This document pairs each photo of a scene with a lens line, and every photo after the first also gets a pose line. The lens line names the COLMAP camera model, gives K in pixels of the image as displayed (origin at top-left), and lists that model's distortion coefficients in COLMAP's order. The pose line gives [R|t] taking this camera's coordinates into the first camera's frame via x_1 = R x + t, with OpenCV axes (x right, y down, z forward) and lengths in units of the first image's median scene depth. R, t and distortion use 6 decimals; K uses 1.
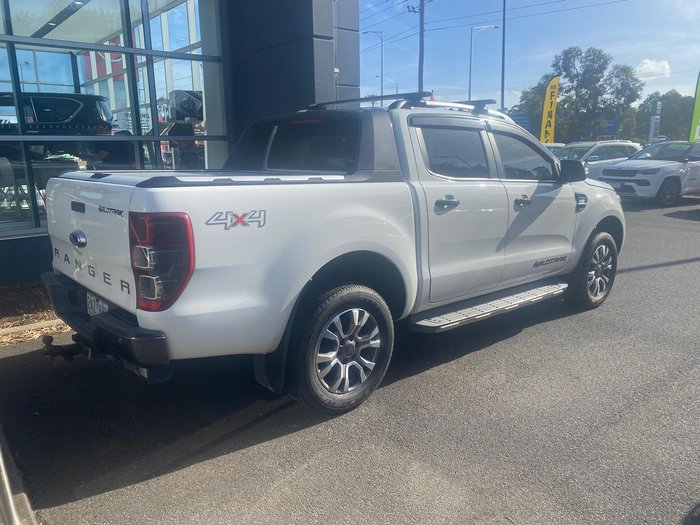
lens RADIAL K [[538.3, 0, 341.4], [0, 538.3, 255.8], [0, 0, 1]] dist [0.008995, -0.002411]
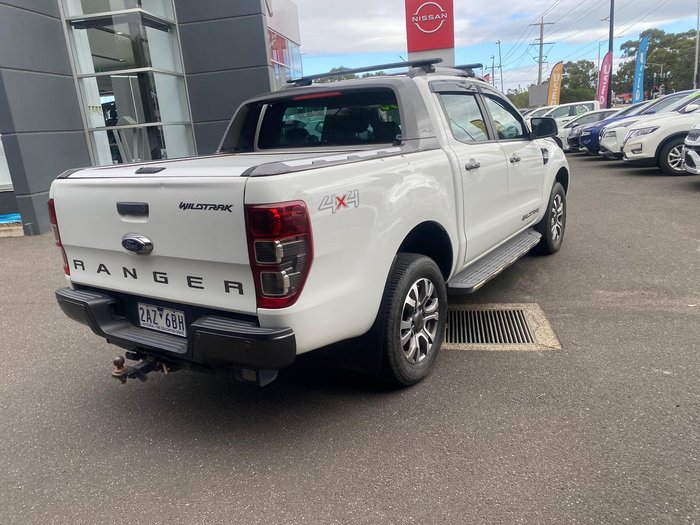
lens RADIAL K [[540.9, 0, 346.6], [0, 540.9, 262.1], [0, 0, 1]] dist [0.018454, -0.010941]
pose [[0.962694, -0.134469, 0.234816, -0.341440], [0.120986, 0.990113, 0.070978, -0.022534], [-0.242038, -0.039921, 0.969445, 0.046386]]
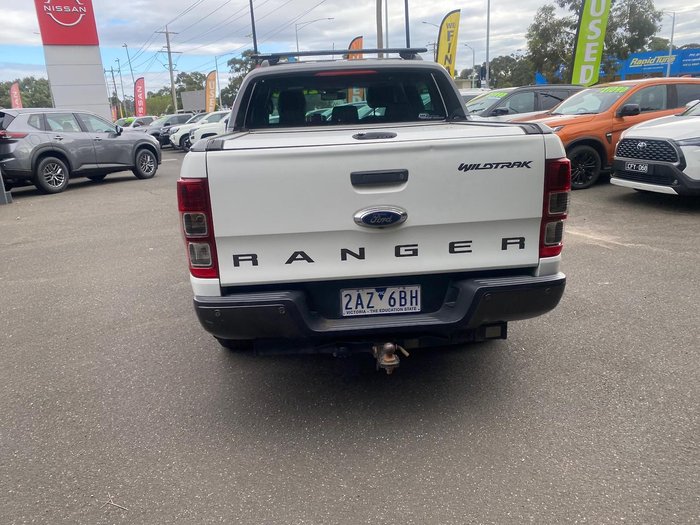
lens RADIAL K [[527.8, 0, 340.0], [0, 527.8, 266.5], [0, 0, 1]] dist [0.069972, -0.075568]
pose [[0.603875, -0.253961, 0.755539, -1.048385], [0.190419, 0.966403, 0.172645, -0.099930], [-0.774000, 0.039613, 0.631945, 0.513452]]
